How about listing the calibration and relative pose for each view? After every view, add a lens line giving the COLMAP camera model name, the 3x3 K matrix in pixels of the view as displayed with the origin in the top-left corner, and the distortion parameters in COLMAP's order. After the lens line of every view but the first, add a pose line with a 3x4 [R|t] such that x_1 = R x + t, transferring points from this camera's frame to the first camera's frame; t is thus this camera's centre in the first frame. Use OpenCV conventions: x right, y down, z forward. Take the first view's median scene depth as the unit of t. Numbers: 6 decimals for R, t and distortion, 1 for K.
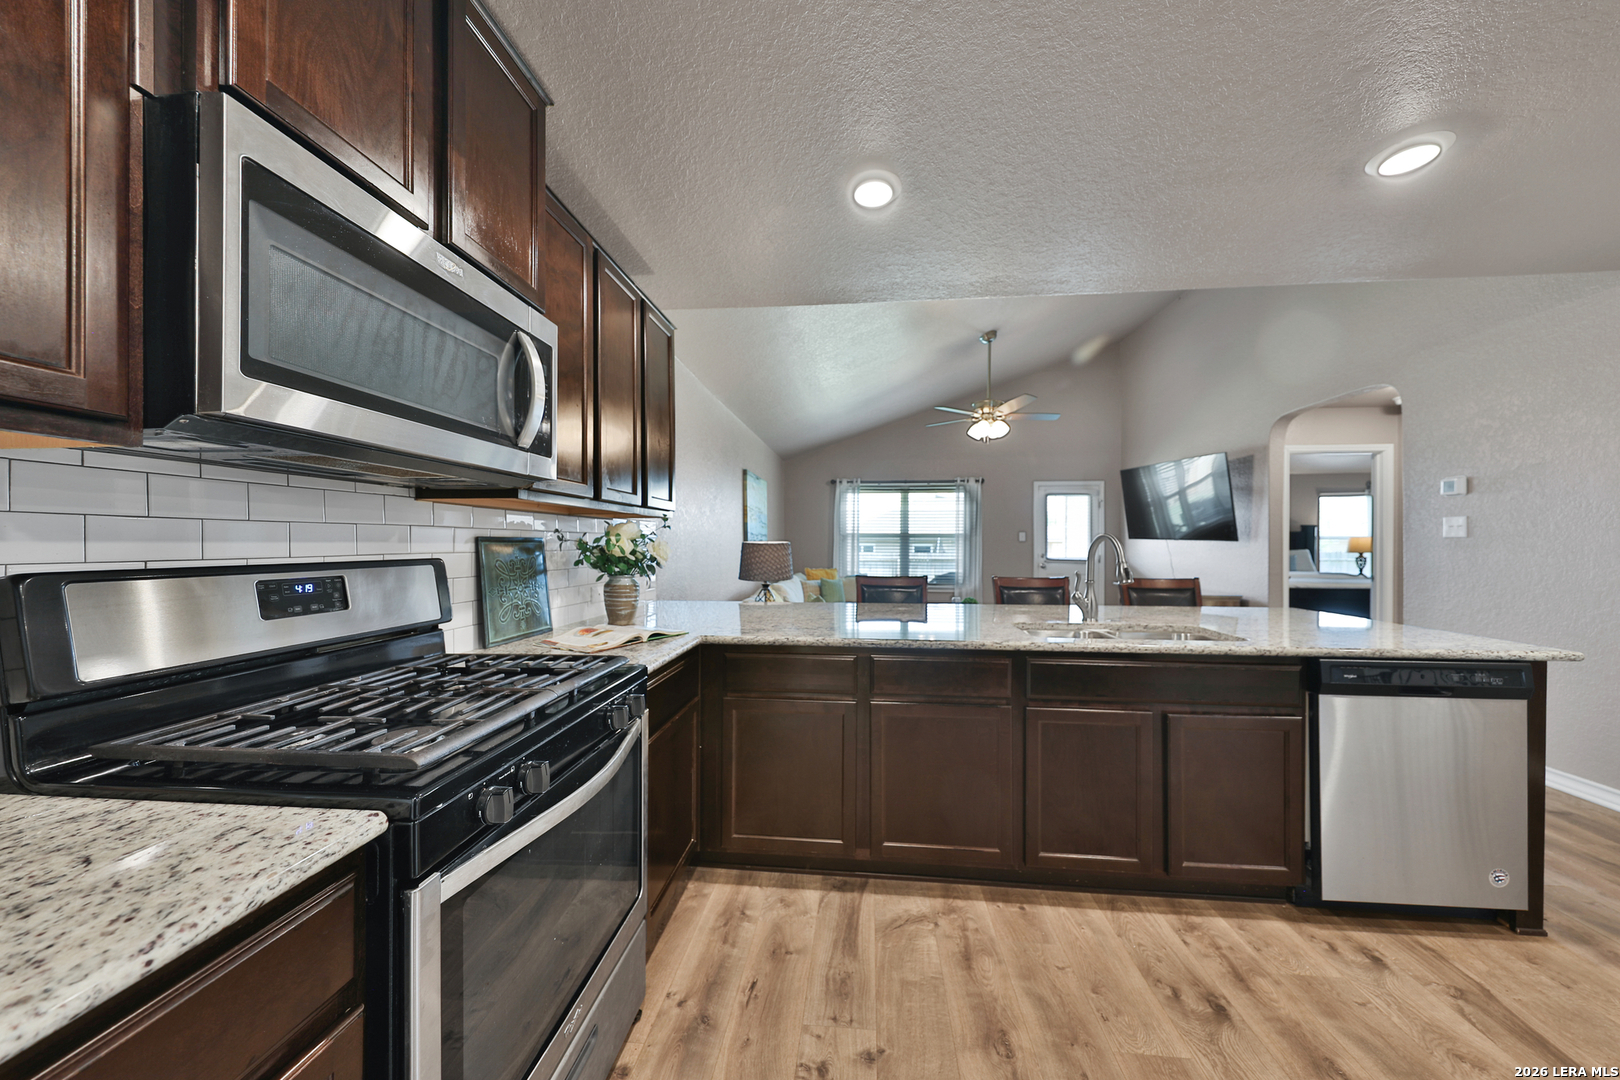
lens RADIAL K [[539.8, 0, 811.6], [0, 539.8, 545.5], [0, 0, 1]] dist [0.001527, 0.000057]
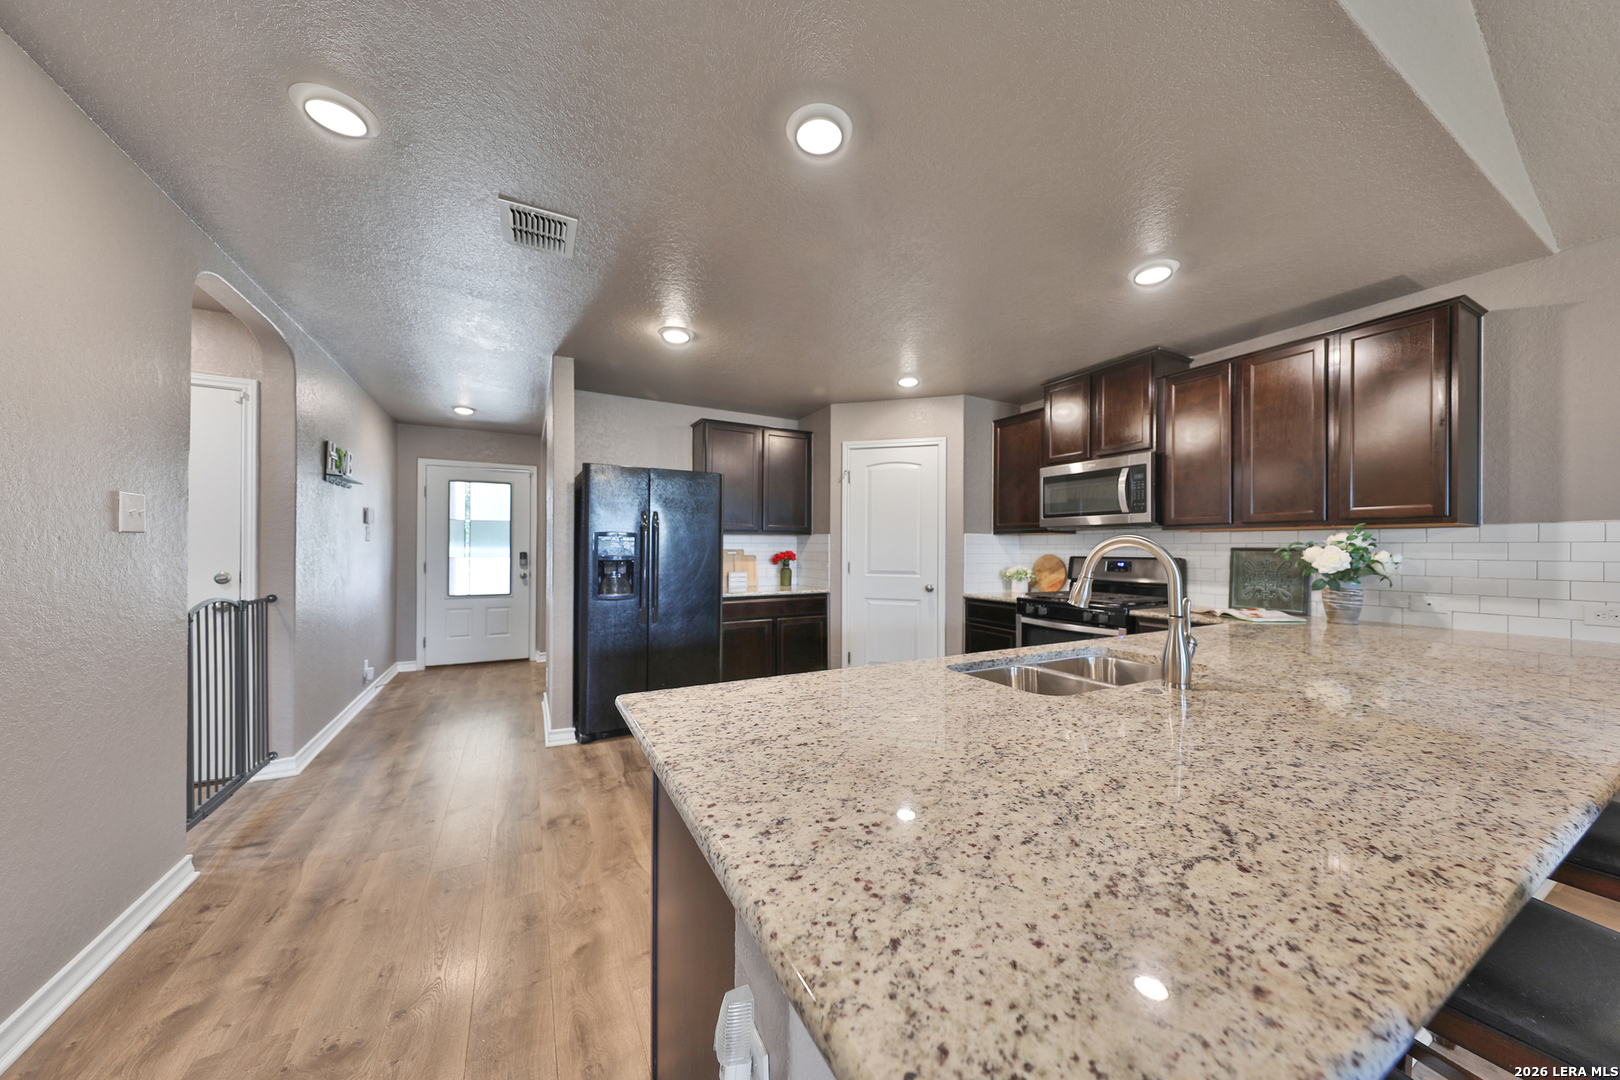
lens RADIAL K [[539.8, 0, 811.6], [0, 539.8, 545.5], [0, 0, 1]] dist [0.001527, 0.000057]
pose [[-0.829169, -0.008557, -0.558932, 1.650084], [-0.008591, 0.999960, -0.002565, -0.006556], [0.558932, 0.002675, -0.829209, 1.794100]]
